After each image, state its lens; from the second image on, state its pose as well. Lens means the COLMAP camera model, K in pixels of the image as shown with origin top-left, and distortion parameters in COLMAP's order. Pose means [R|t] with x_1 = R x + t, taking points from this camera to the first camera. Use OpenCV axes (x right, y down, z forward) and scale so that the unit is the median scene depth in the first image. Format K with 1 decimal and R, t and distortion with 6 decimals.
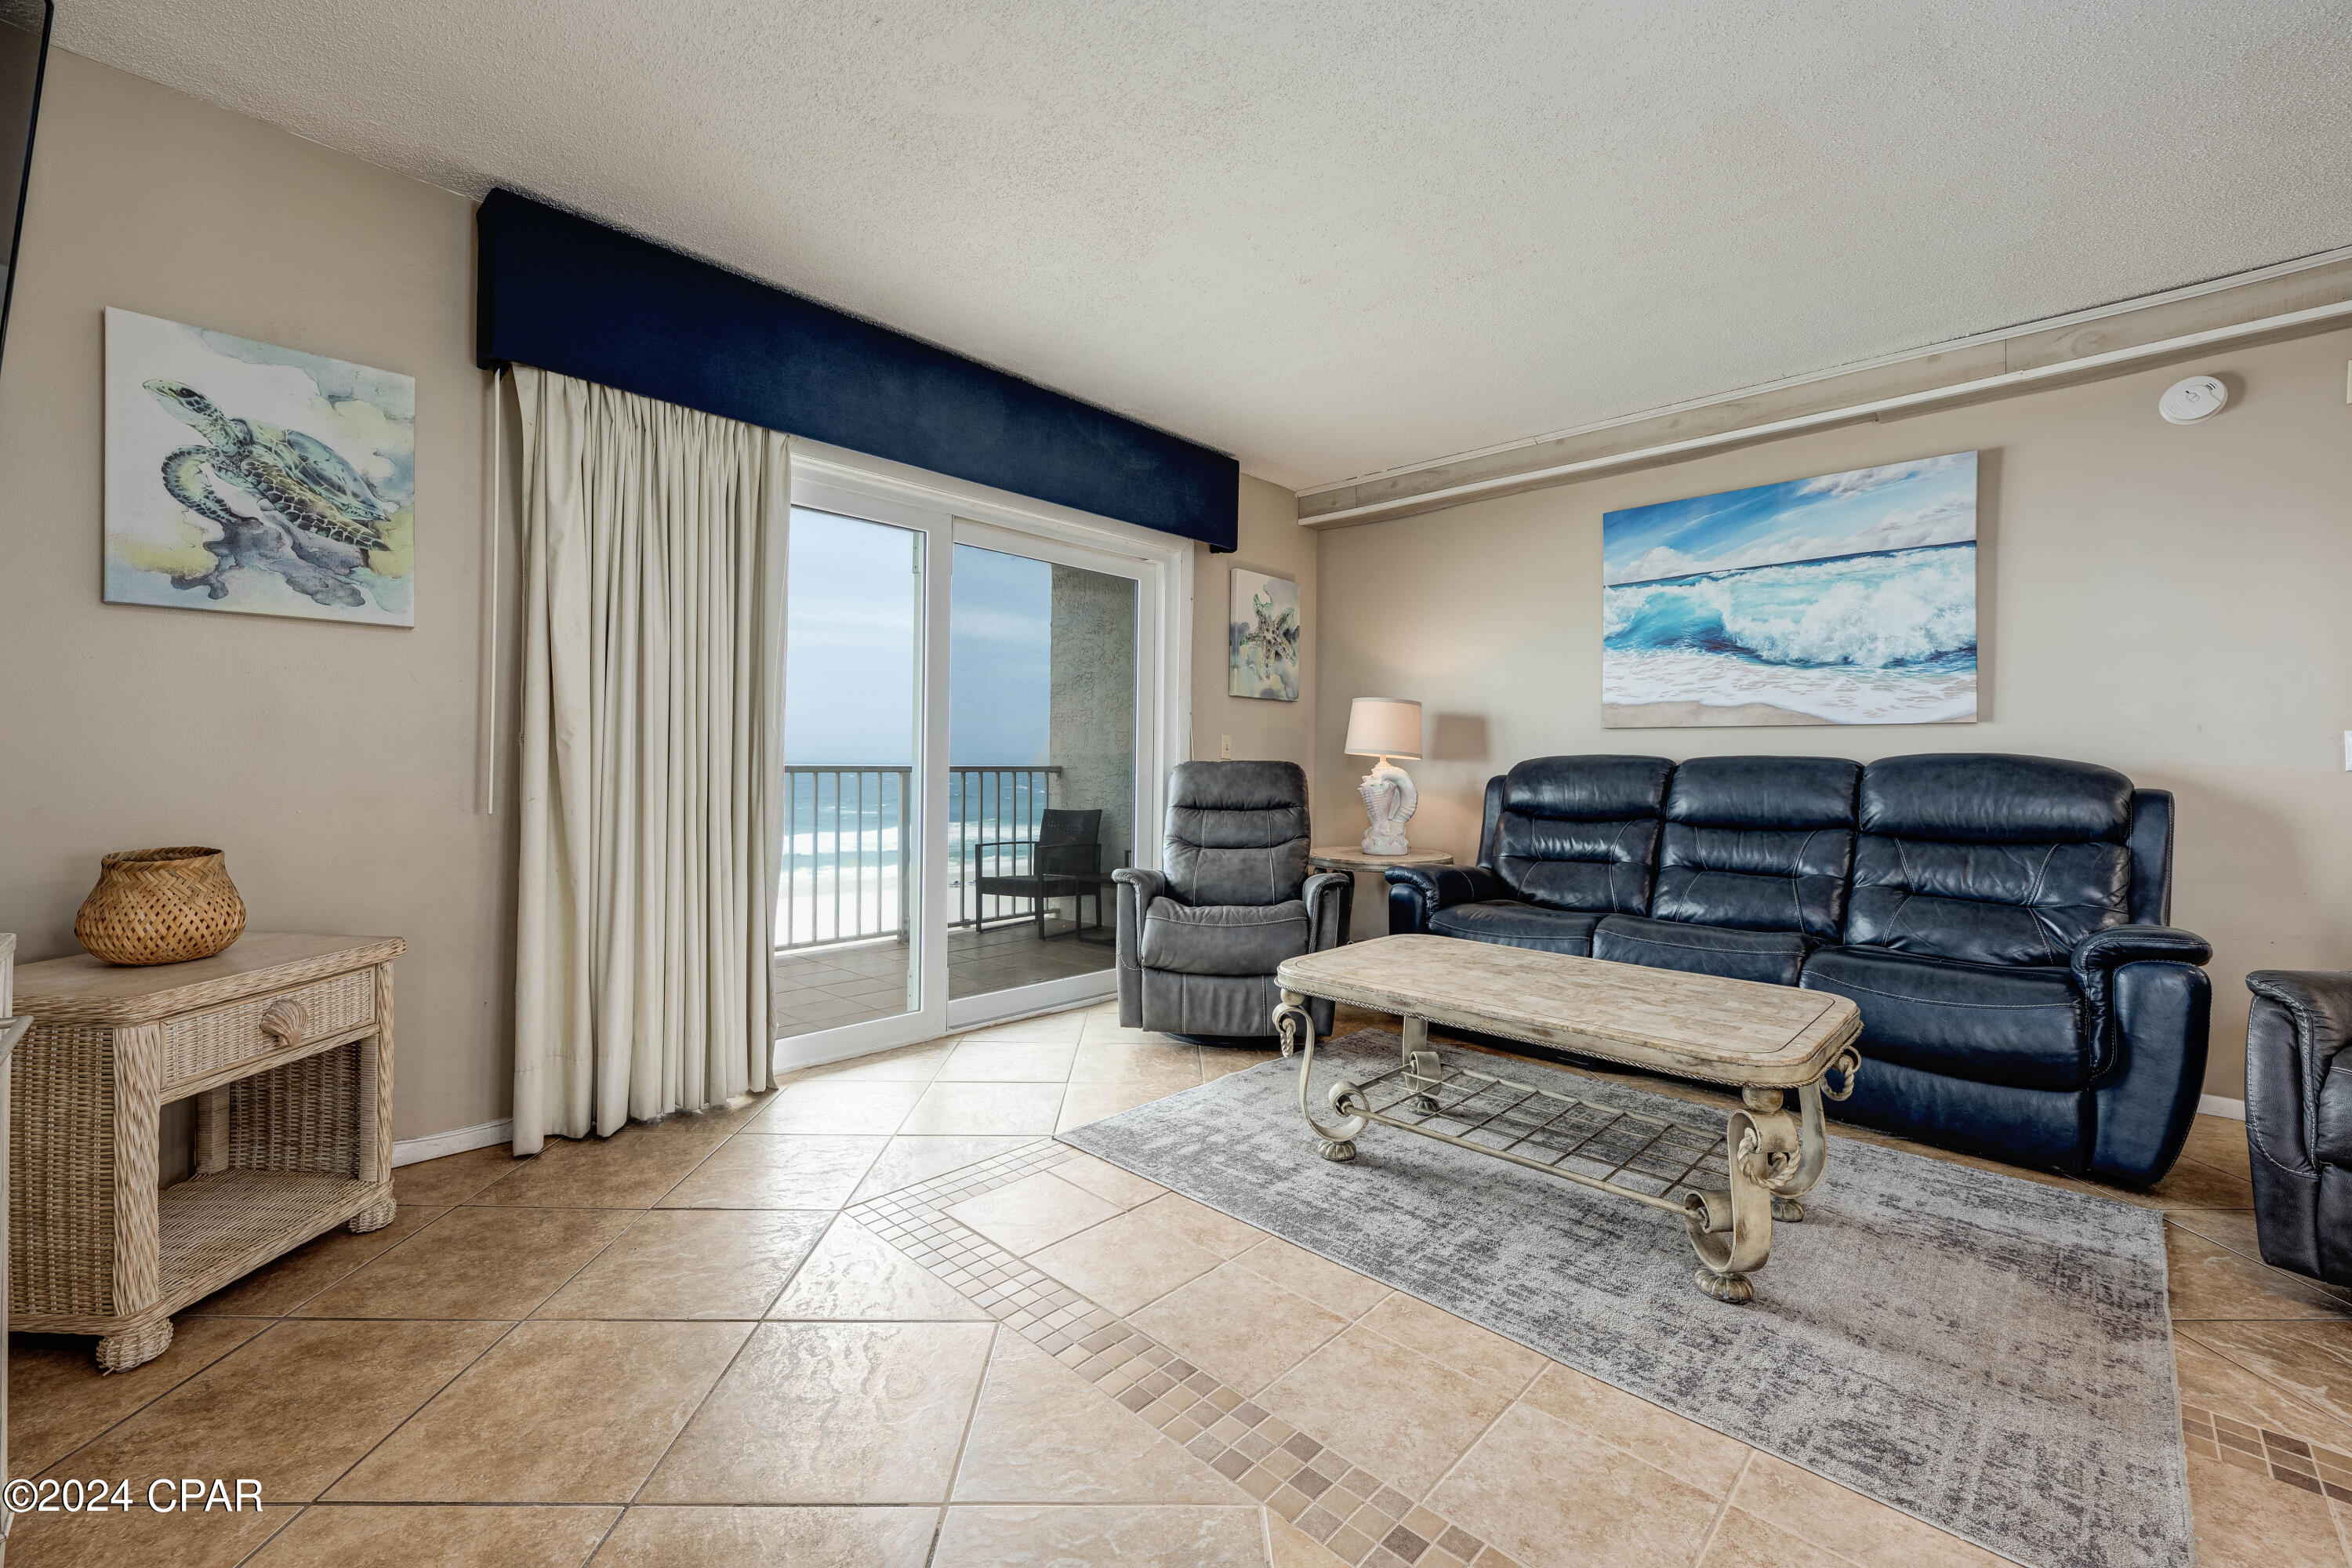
lens RADIAL K [[940.6, 0, 1176.8], [0, 940.6, 771.9], [0, 0, 1]] dist [-0.006484, 0.000284]
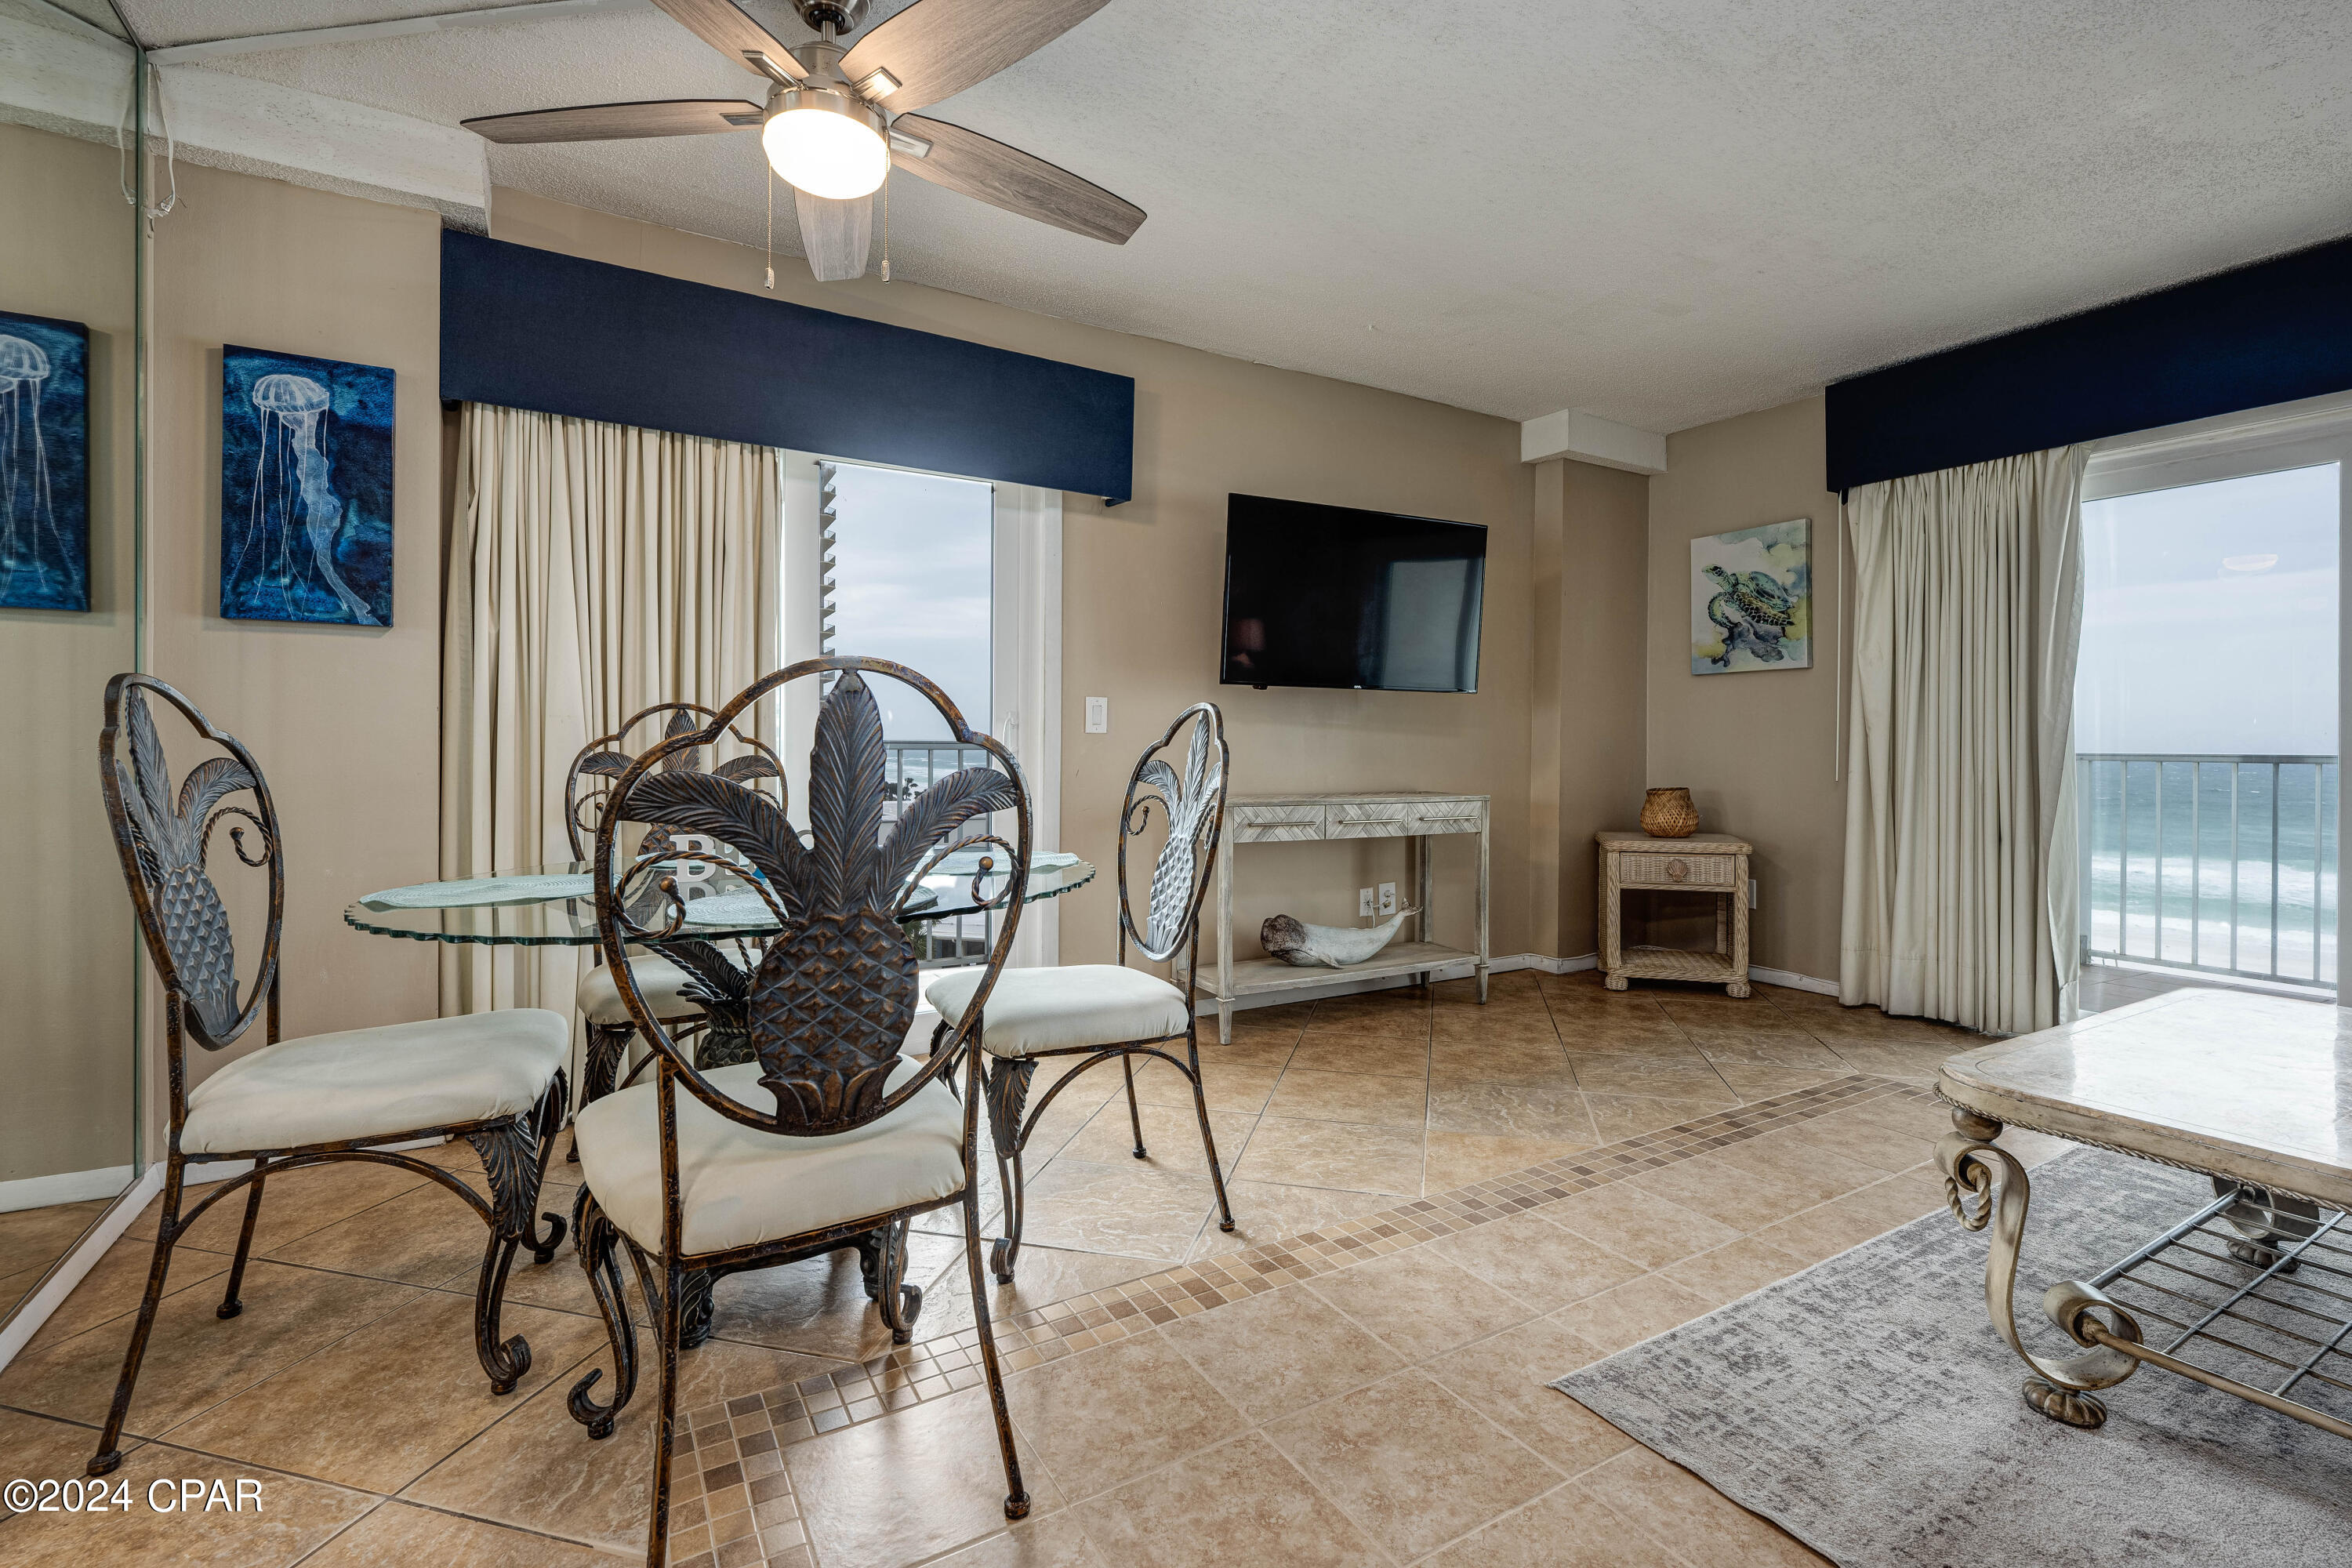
lens RADIAL K [[1049.1, 0, 1178.4], [0, 1049.1, 747.1], [0, 0, 1]] dist [-0.004661, -0.000054]
pose [[-0.260942, -0.013359, -0.965262, 0.898178], [-0.017362, 0.999807, -0.009143, 0.016962], [0.965198, 0.014373, -0.261123, 0.287040]]
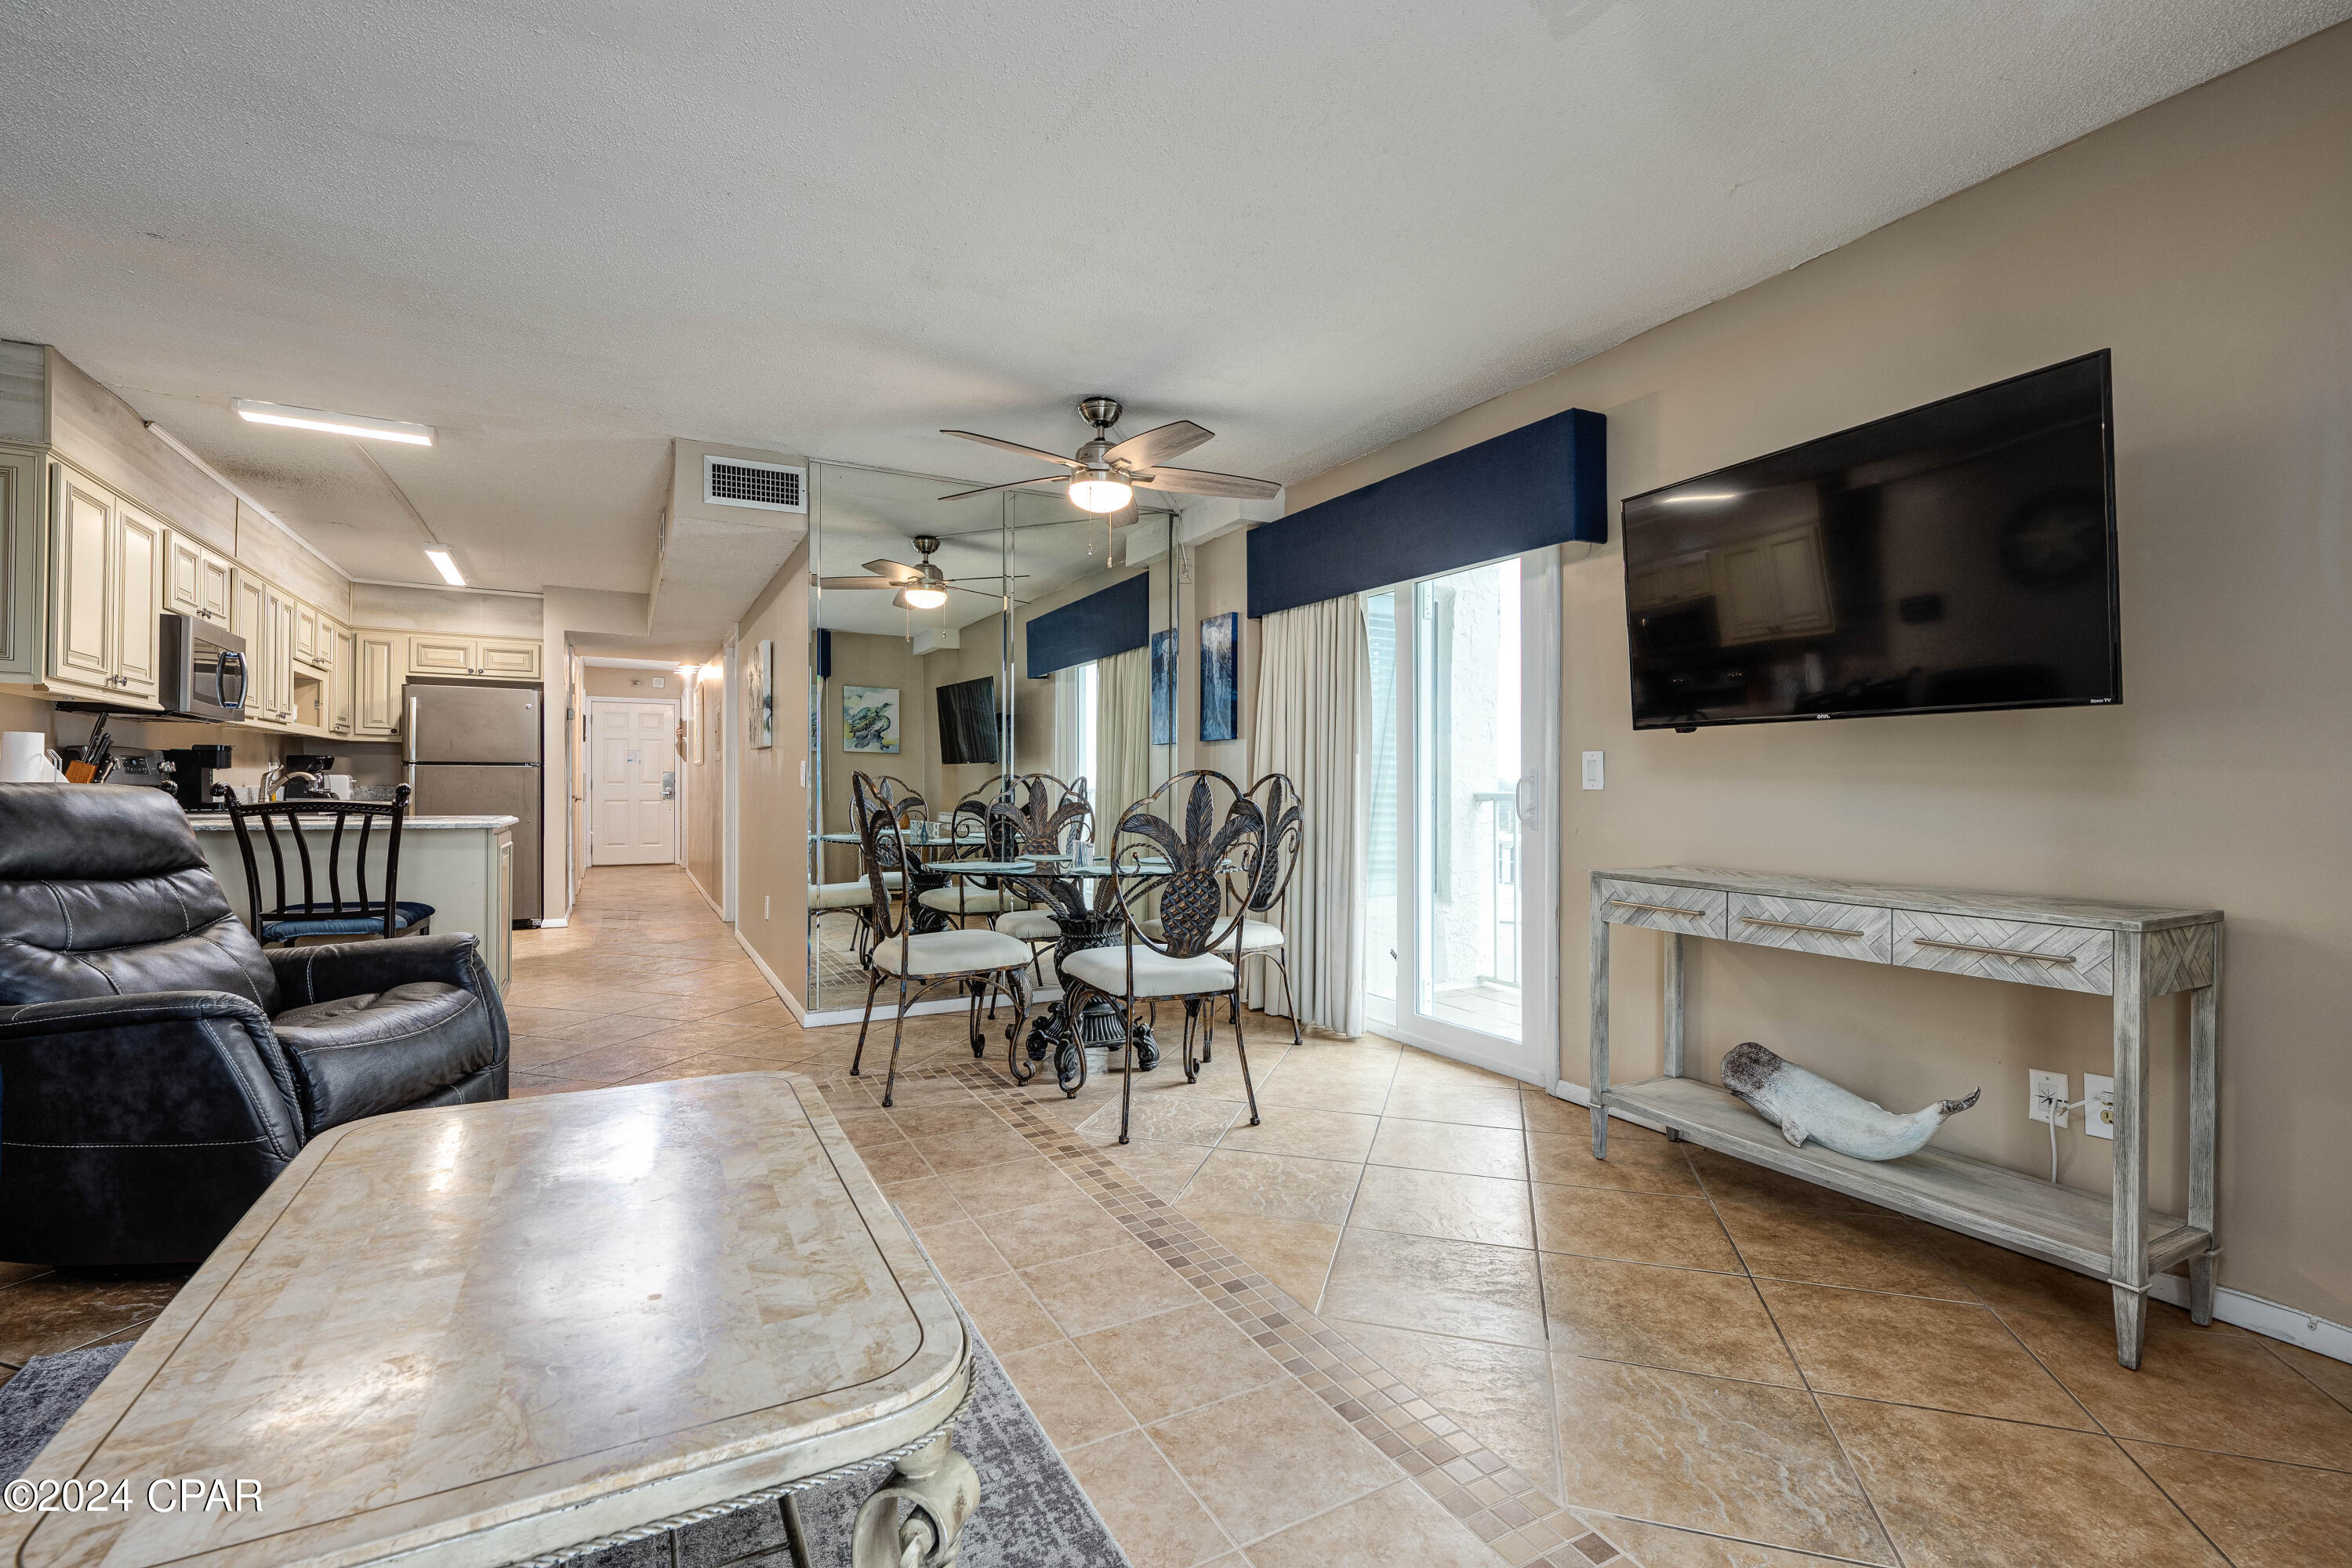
lens RADIAL K [[1042.1, 0, 1186.3], [0, 1042.1, 784.8], [0, 0, 1]] dist [-0.002598, -0.000155]
pose [[-0.954862, -0.016517, 0.296589, -0.070649], [-0.013494, 0.999834, 0.012237, -0.018730], [-0.296742, 0.007682, -0.954927, 1.017317]]
